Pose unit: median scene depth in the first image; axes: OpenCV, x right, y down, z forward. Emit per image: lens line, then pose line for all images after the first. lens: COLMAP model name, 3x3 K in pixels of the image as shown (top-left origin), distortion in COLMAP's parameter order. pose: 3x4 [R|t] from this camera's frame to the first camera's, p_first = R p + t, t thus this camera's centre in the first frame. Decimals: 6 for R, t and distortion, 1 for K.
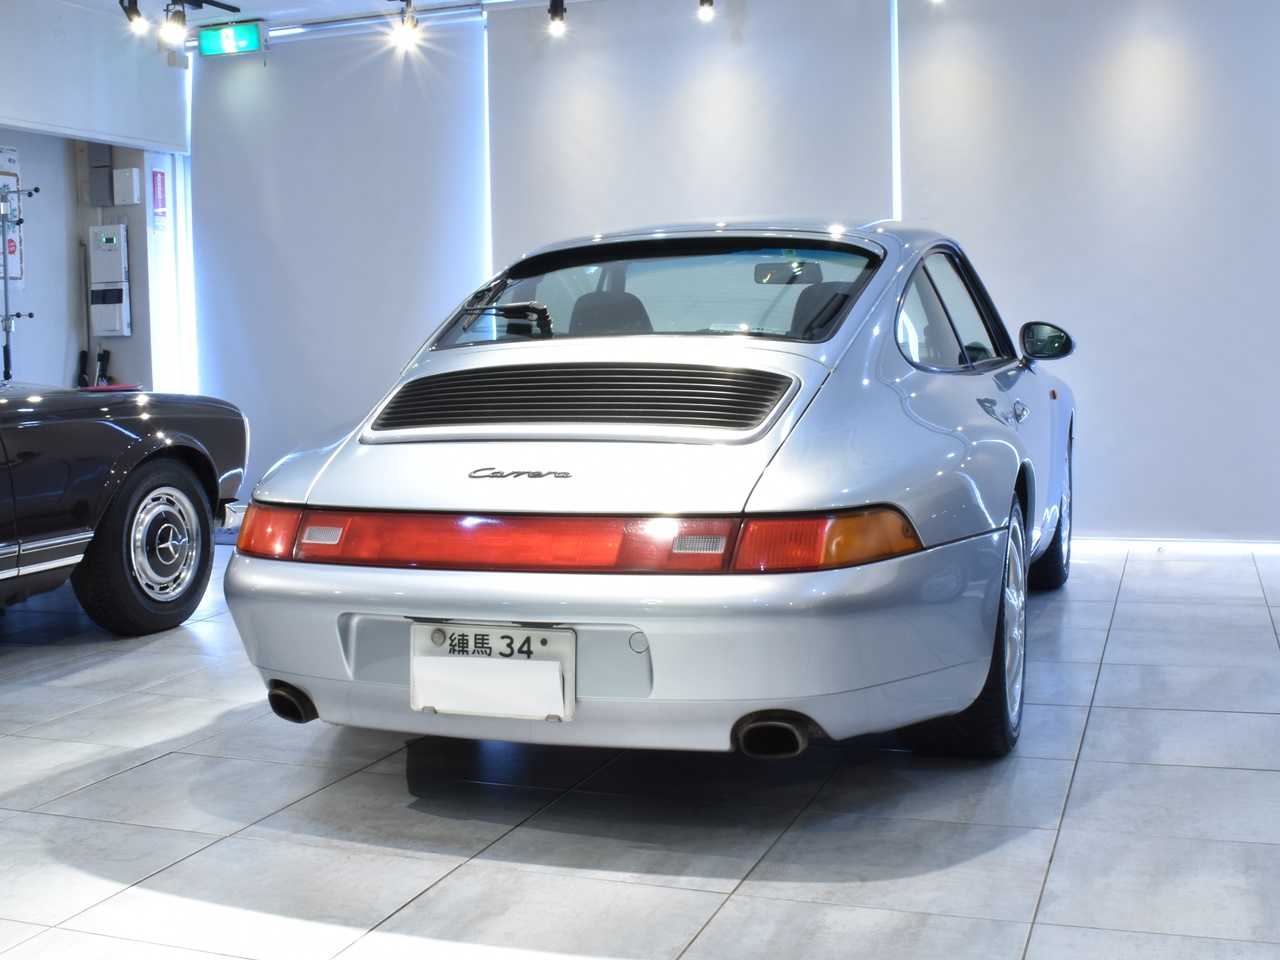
lens RADIAL K [[1213.4, 0, 595.2], [0, 1213.4, 459.4], [0, 0, 1]] dist [-0.061342, 0.000000]
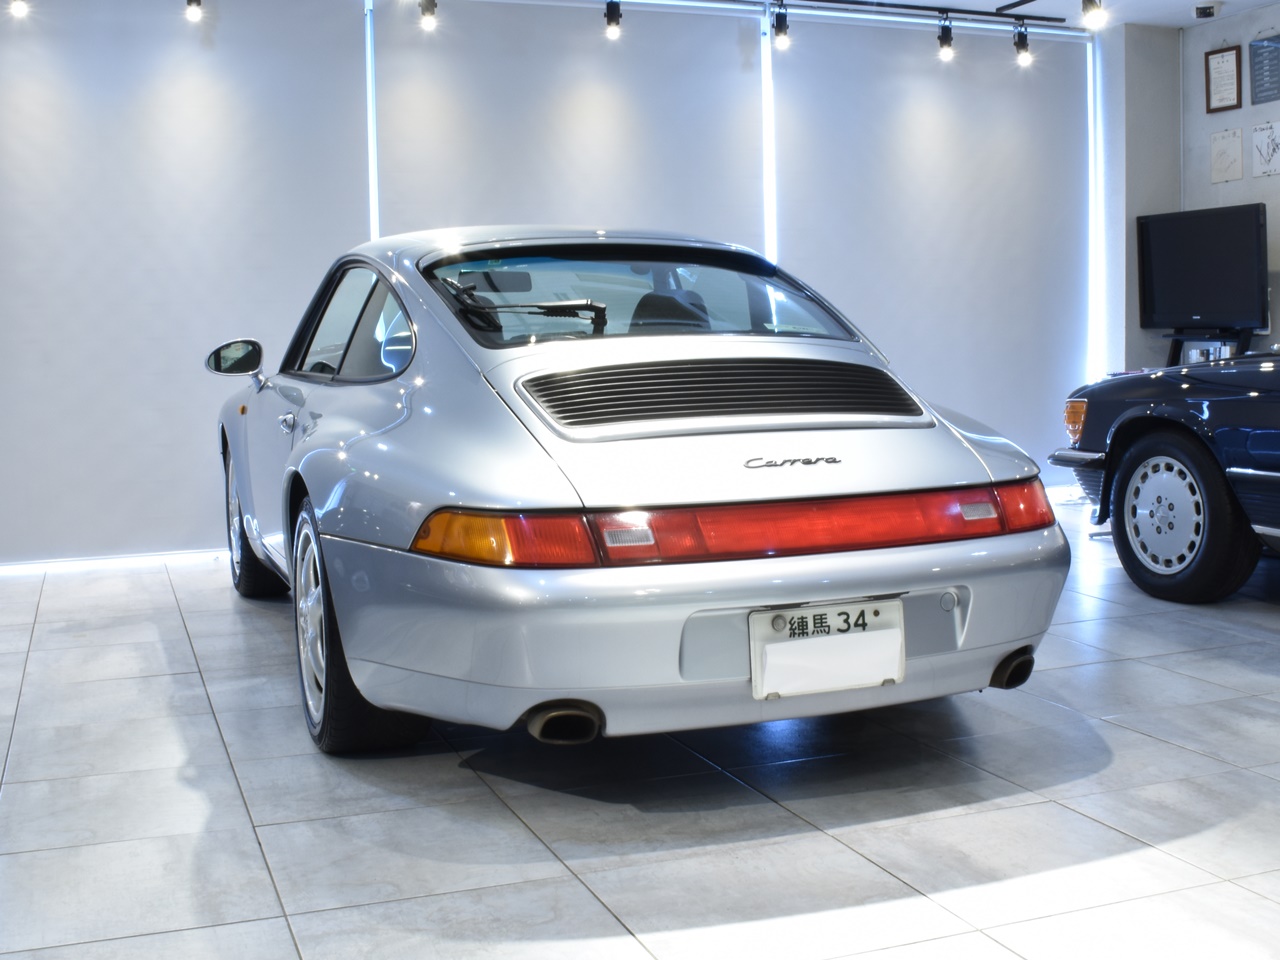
lens RADIAL K [[1213.4, 0, 530.3], [0, 1213.4, 451.8], [0, 0, 1]] dist [-0.061342, 0.000000]
pose [[0.838467, -0.040190, 0.543468, -0.858656], [0.050349, 0.998724, -0.003822, -0.004384], [-0.542621, 0.030568, 0.839421, 0.253784]]
